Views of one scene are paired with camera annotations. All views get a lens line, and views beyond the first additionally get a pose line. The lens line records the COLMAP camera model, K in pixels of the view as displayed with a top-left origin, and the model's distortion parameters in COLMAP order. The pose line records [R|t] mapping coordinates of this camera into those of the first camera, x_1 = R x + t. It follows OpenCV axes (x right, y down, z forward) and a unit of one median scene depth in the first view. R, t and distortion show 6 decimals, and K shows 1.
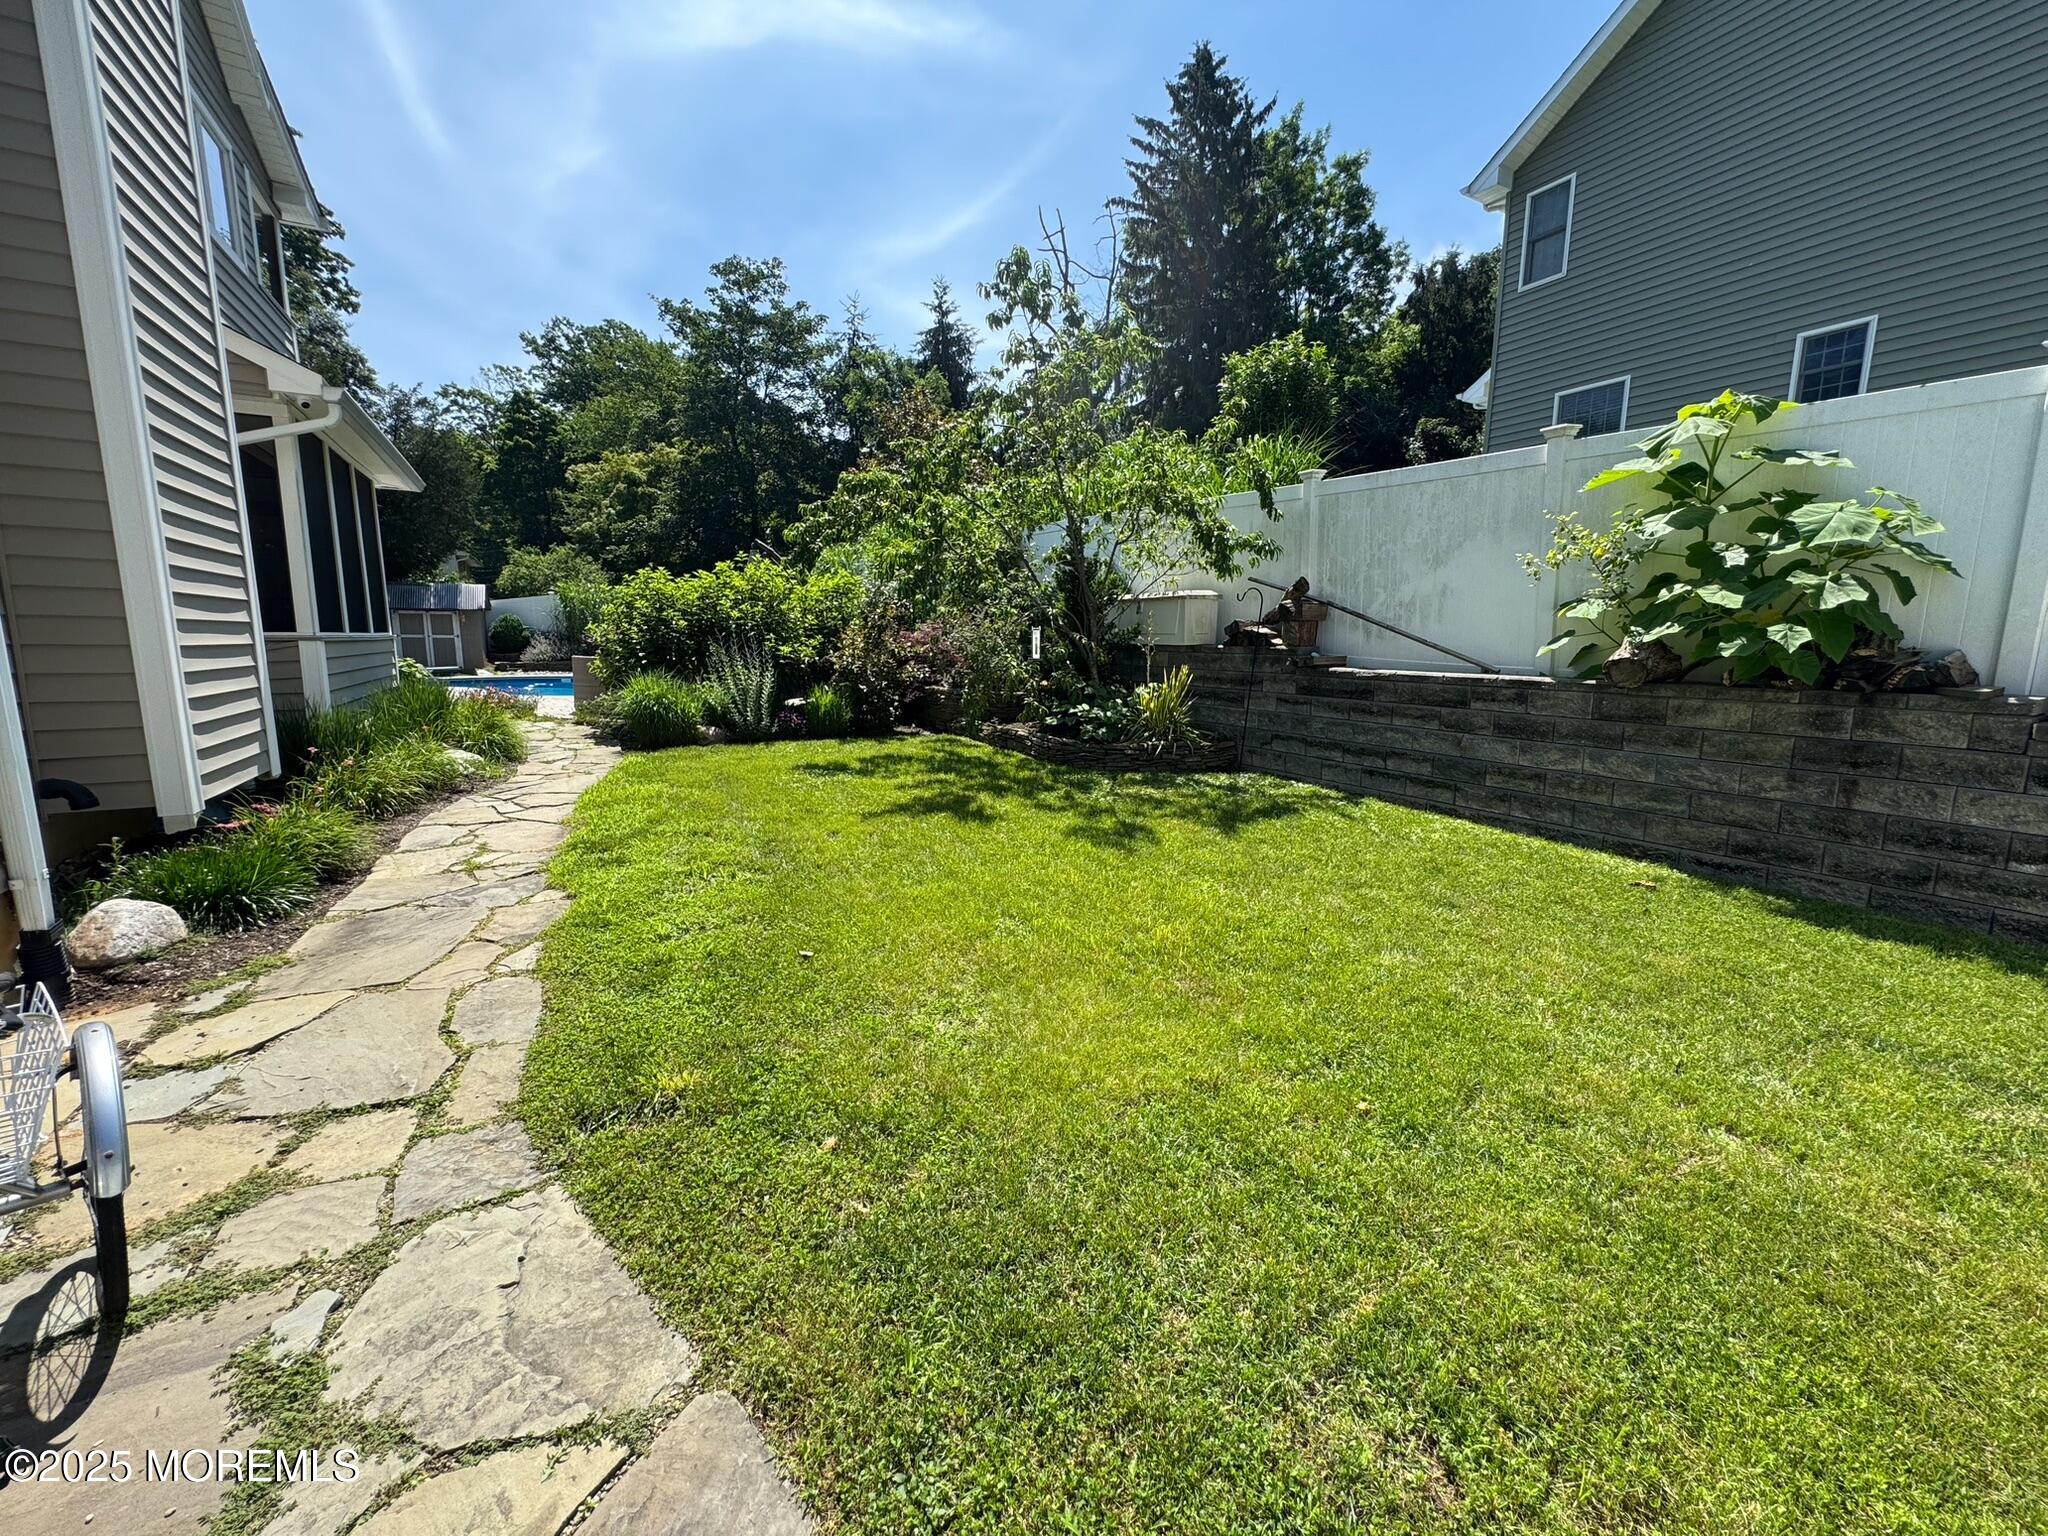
lens RADIAL K [[819.0, 0, 1022.9], [0, 819.0, 767.1], [0, 0, 1]] dist [-0.003873, 0.000871]
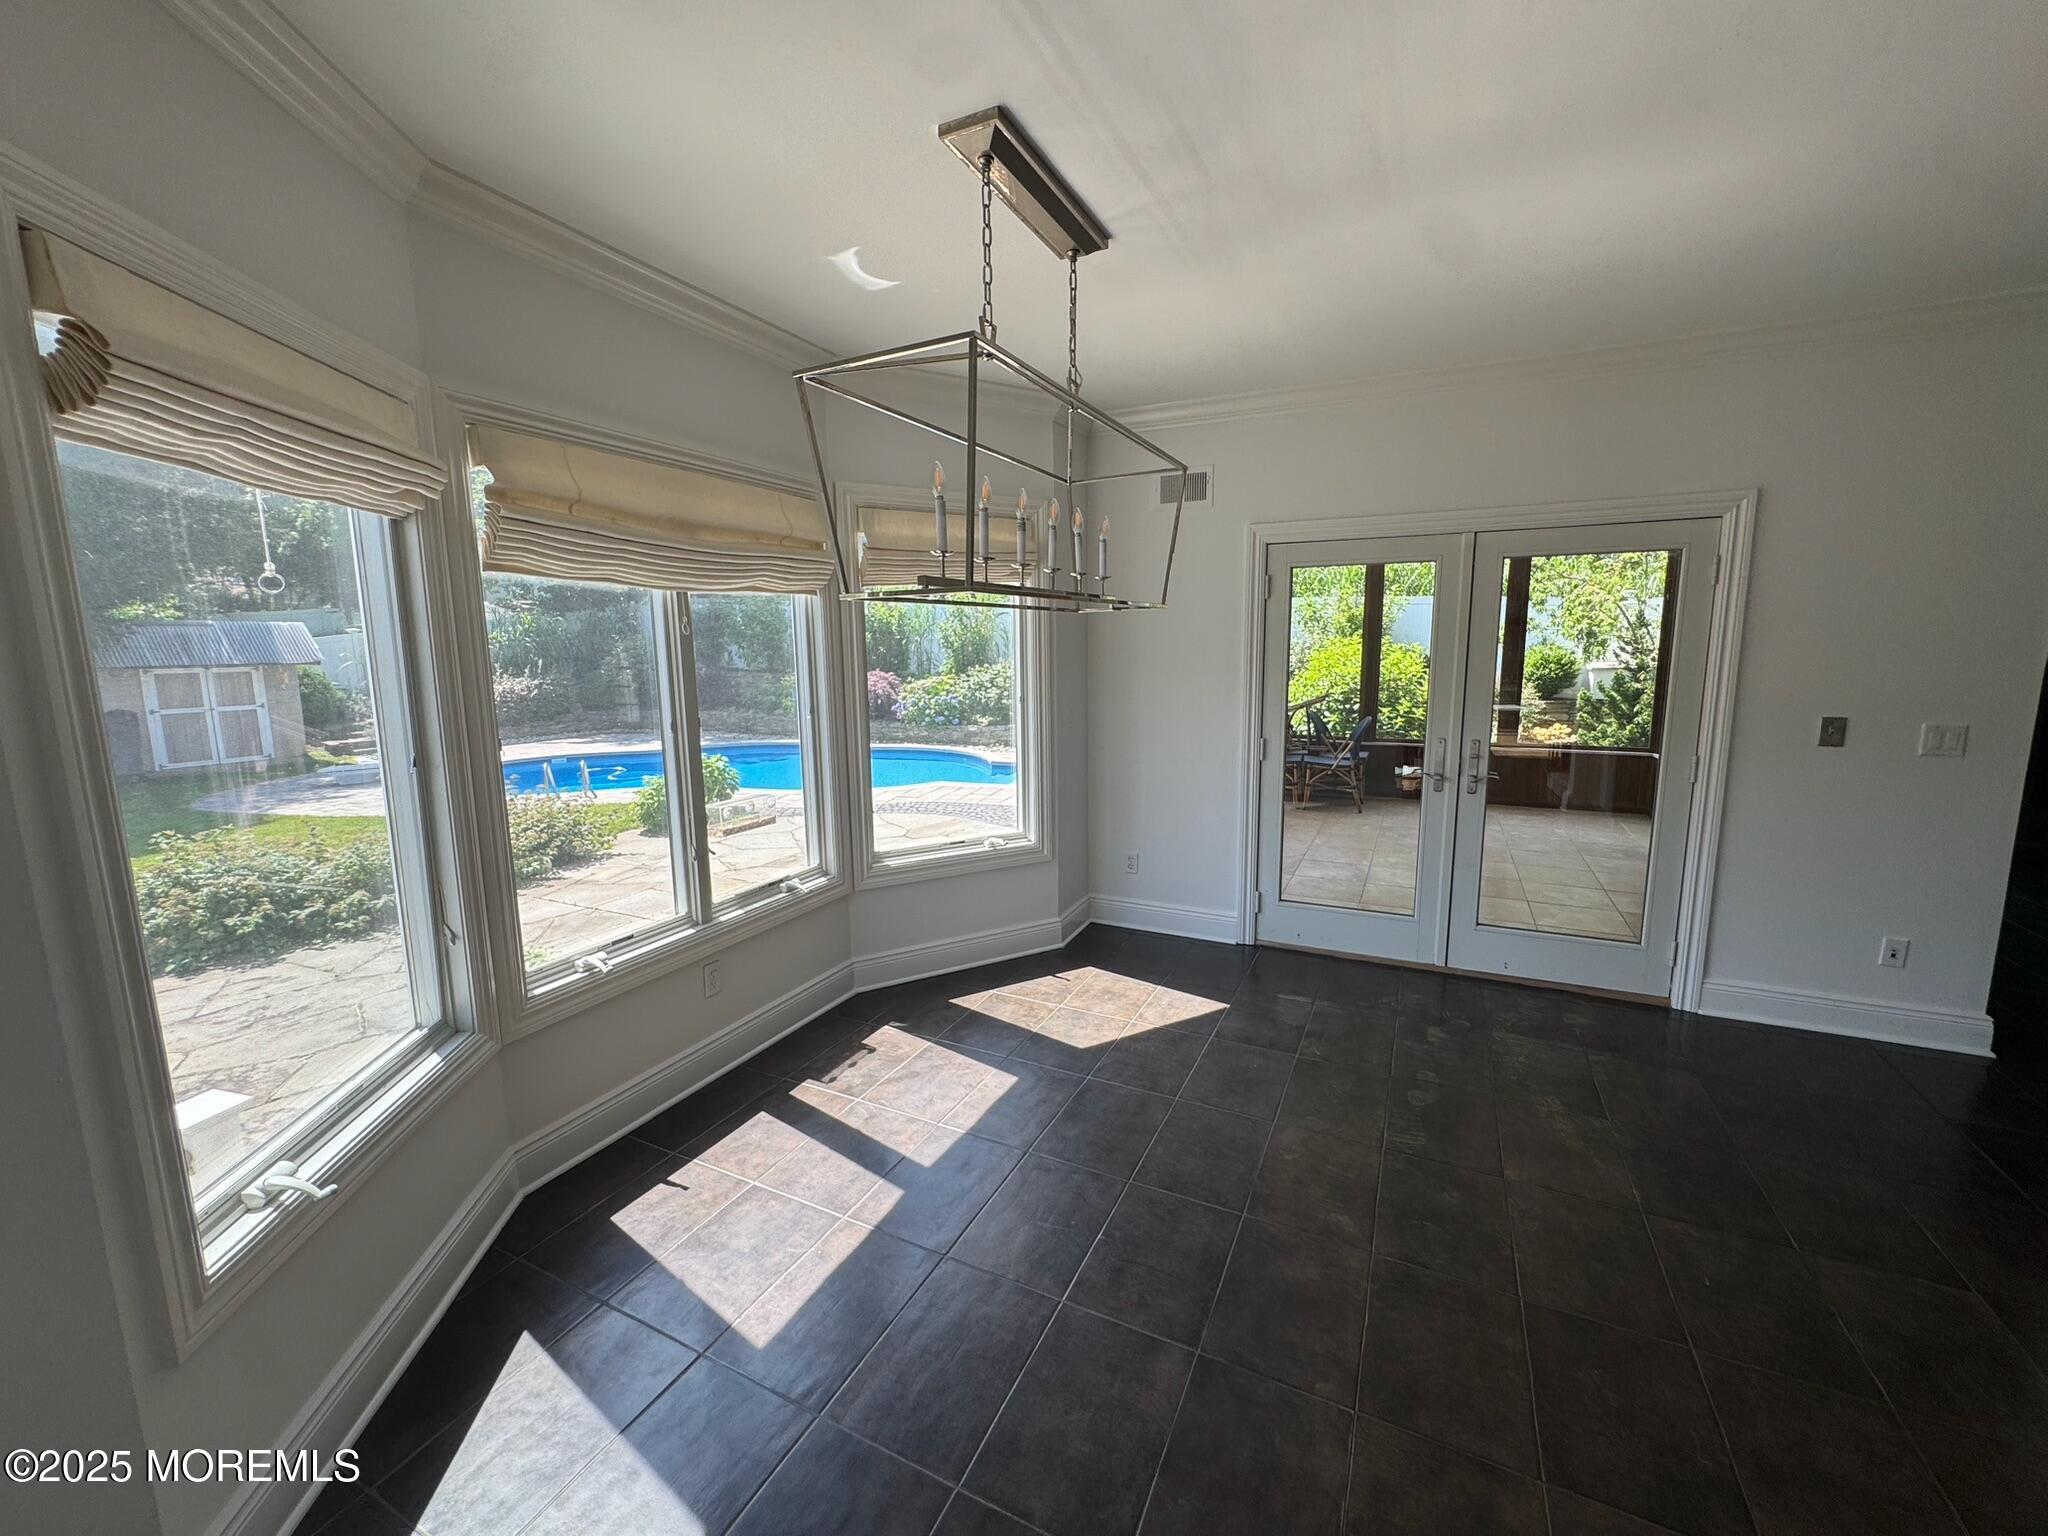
lens RADIAL K [[819.0, 0, 1020.9], [0, 819.0, 763.3], [0, 0, 1]] dist [-0.003873, 0.000871]
pose [[0.822434, -0.099547, 0.560083, -0.421518], [0.105912, 0.994150, 0.021174, -0.051414], [-0.558914, 0.041905, 0.828166, 0.125653]]
